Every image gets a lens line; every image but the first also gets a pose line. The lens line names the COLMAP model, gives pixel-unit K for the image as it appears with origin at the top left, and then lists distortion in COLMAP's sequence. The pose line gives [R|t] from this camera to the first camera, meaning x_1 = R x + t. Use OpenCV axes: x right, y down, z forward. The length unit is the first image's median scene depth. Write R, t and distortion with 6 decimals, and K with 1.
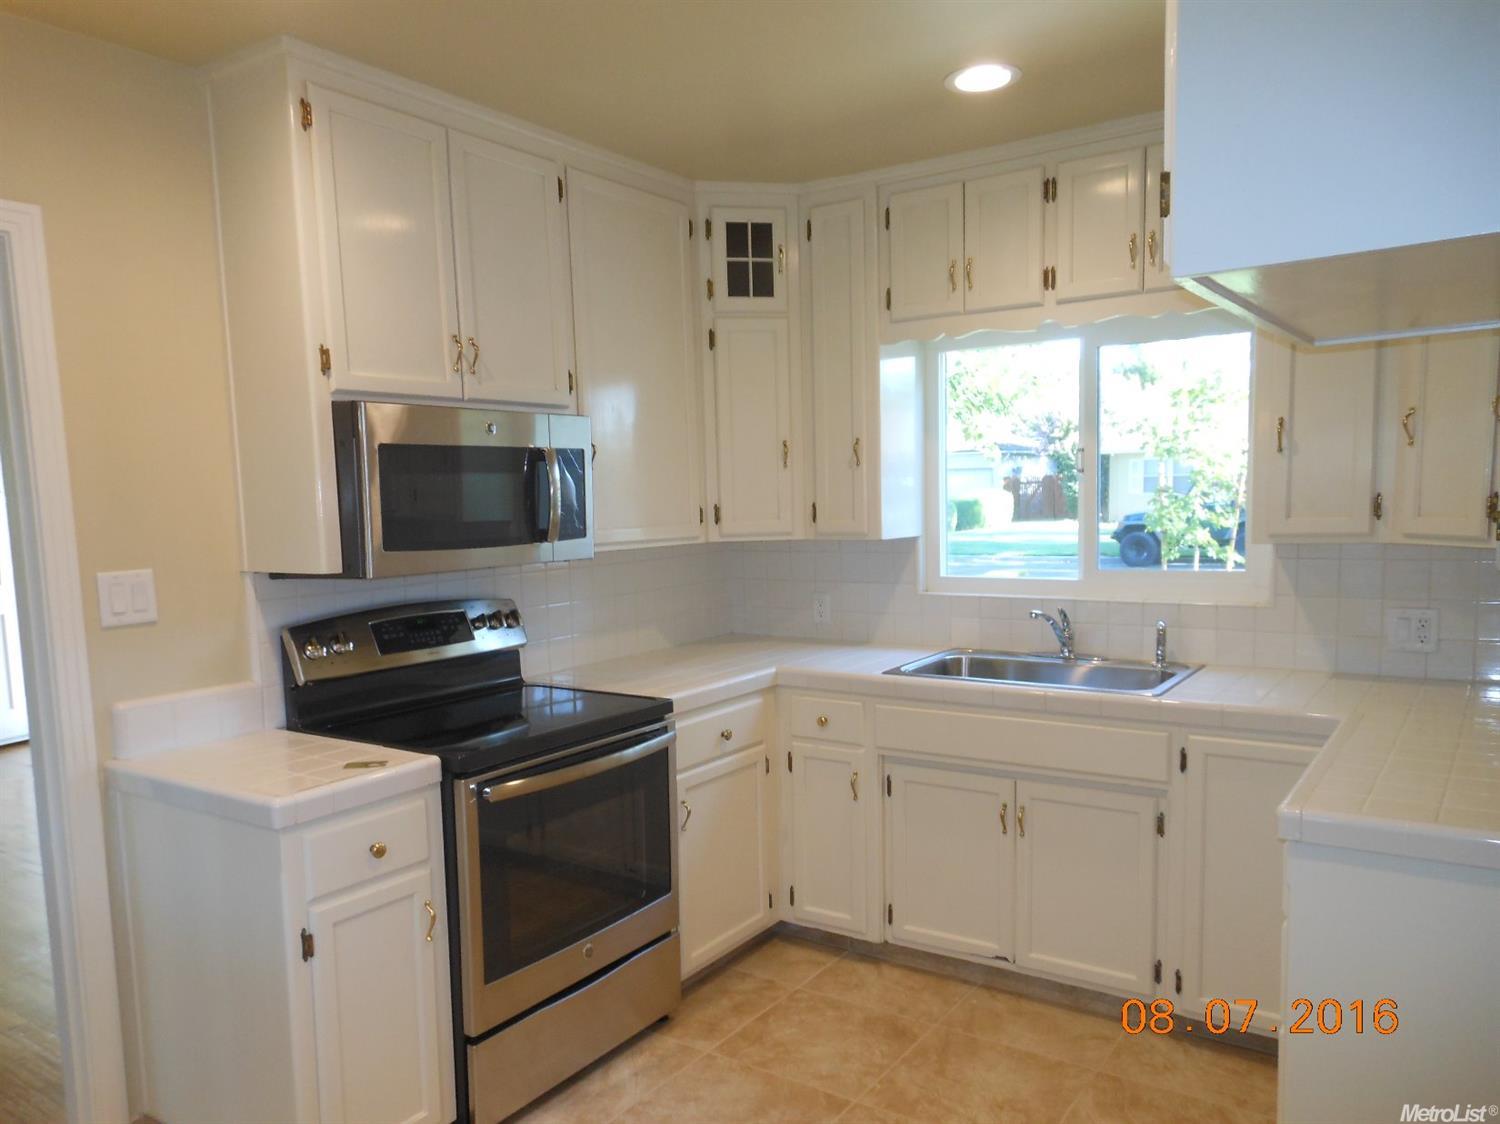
lens RADIAL K [[1118.1, 0, 753.9], [0, 1118.1, 622.3], [0, 0, 1]] dist [0.029748, -0.002574]
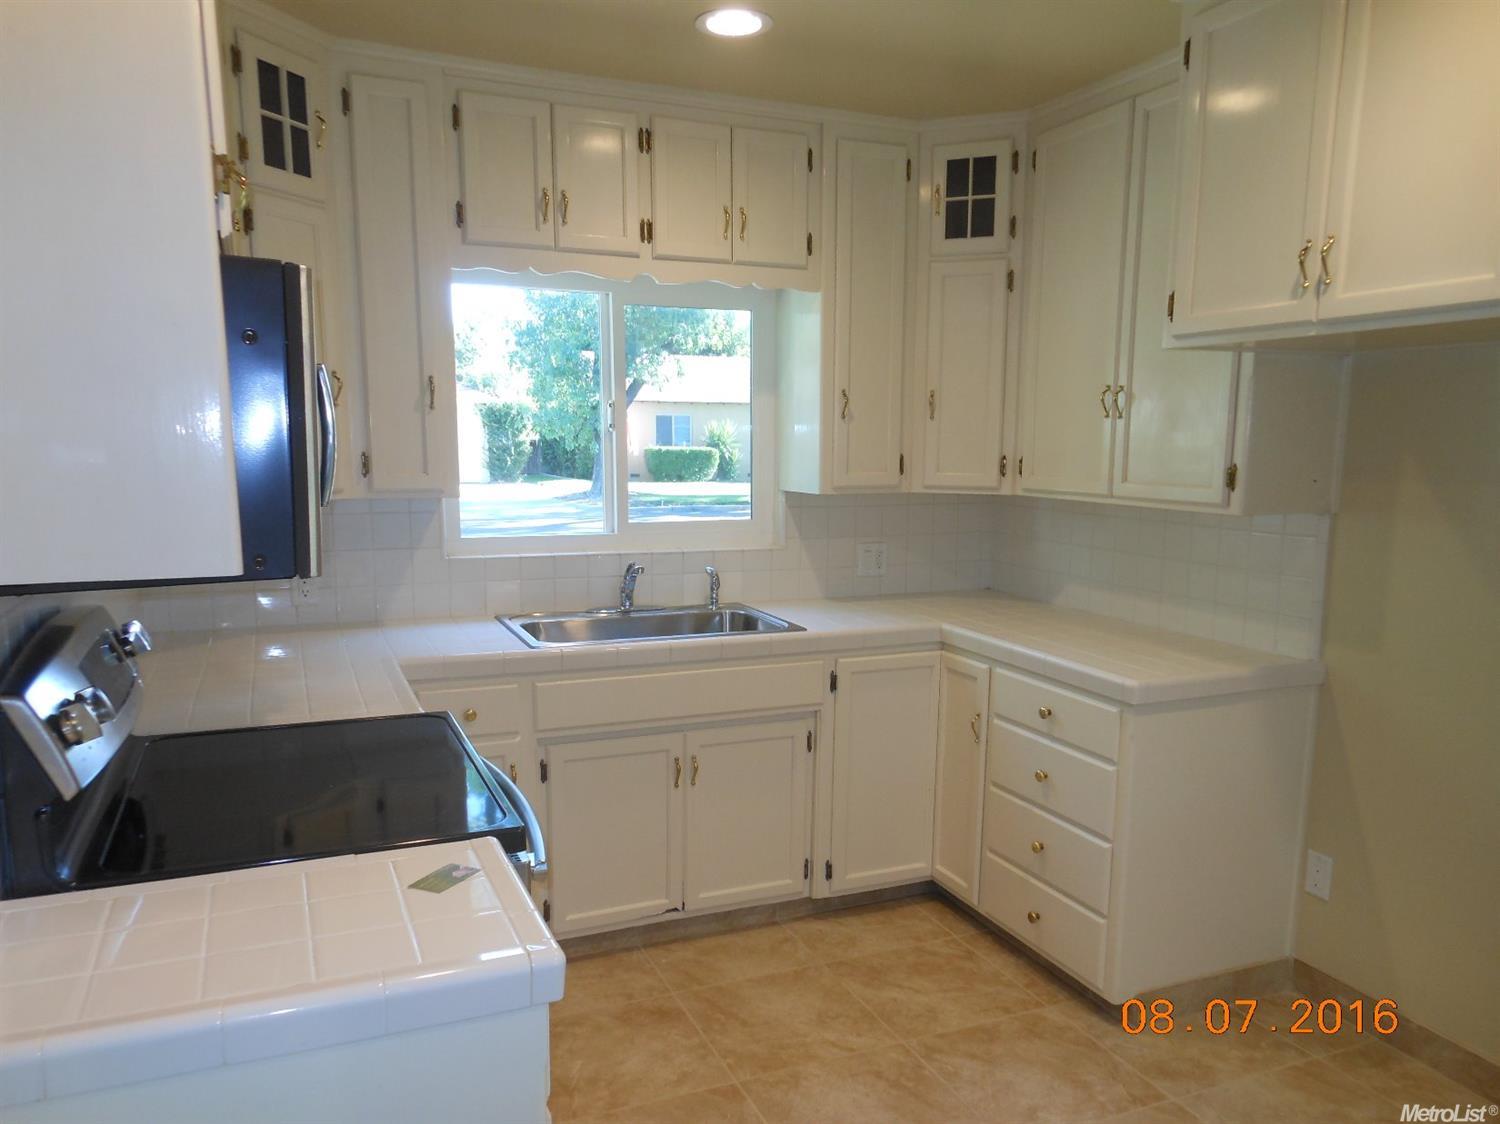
lens RADIAL K [[1118.1, 0, 753.9], [0, 1118.1, 622.3], [0, 0, 1]] dist [0.029748, -0.002574]
pose [[0.538938, -0.110781, 0.835029, -0.588593], [0.076888, 0.993646, 0.082199, -0.037836], [-0.838829, 0.019904, 0.544031, 0.407953]]
